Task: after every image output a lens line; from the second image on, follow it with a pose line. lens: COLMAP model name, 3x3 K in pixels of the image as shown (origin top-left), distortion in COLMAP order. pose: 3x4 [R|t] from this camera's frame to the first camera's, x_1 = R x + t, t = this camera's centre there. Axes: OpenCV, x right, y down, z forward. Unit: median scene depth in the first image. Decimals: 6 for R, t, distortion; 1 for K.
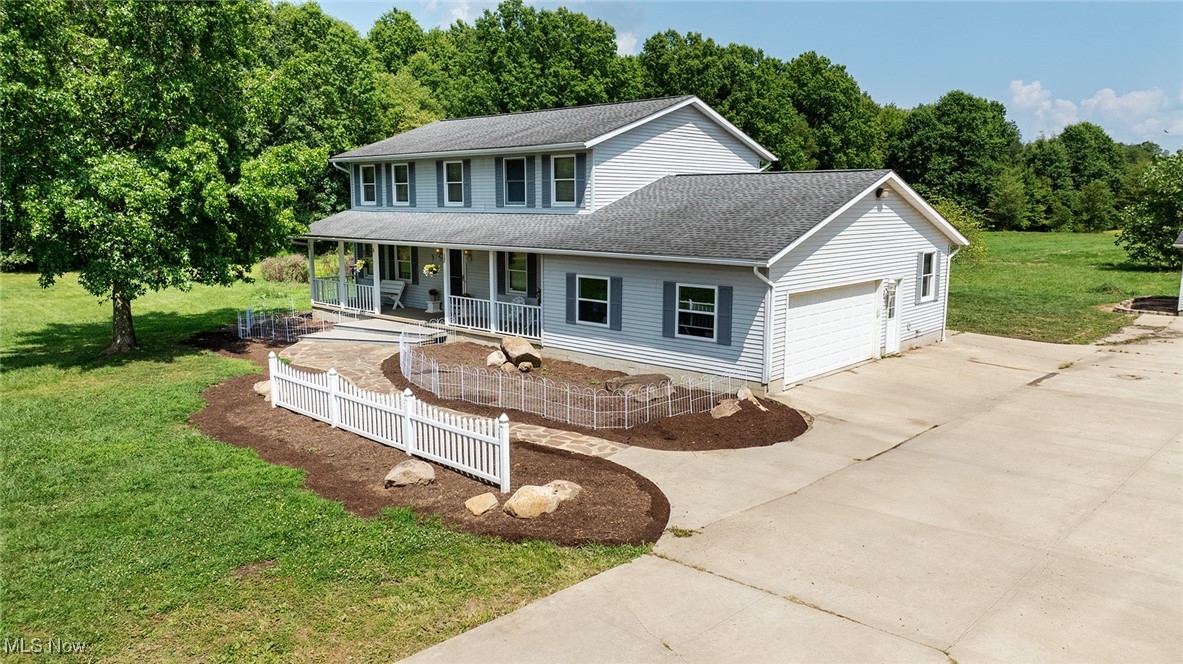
lens RADIAL K [[854.5, 0, 587.8], [0, 854.5, 335.4], [0, 0, 1]] dist [-0.034041, 0.046360]
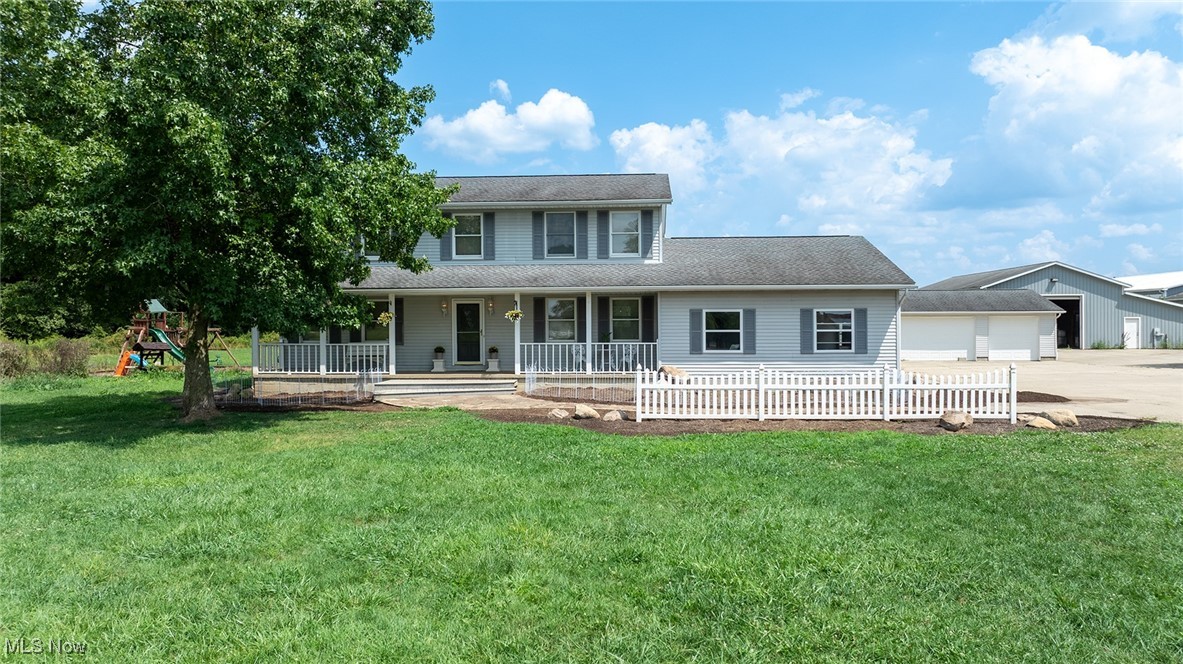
lens RADIAL K [[854.5, 0, 598.3], [0, 854.5, 328.9], [0, 0, 1]] dist [-0.034041, 0.046360]
pose [[0.771695, -0.005704, 0.635967, -0.826234], [0.104391, 0.987534, -0.117813, 0.072177], [-0.627367, 0.157305, 0.762670, 0.217637]]
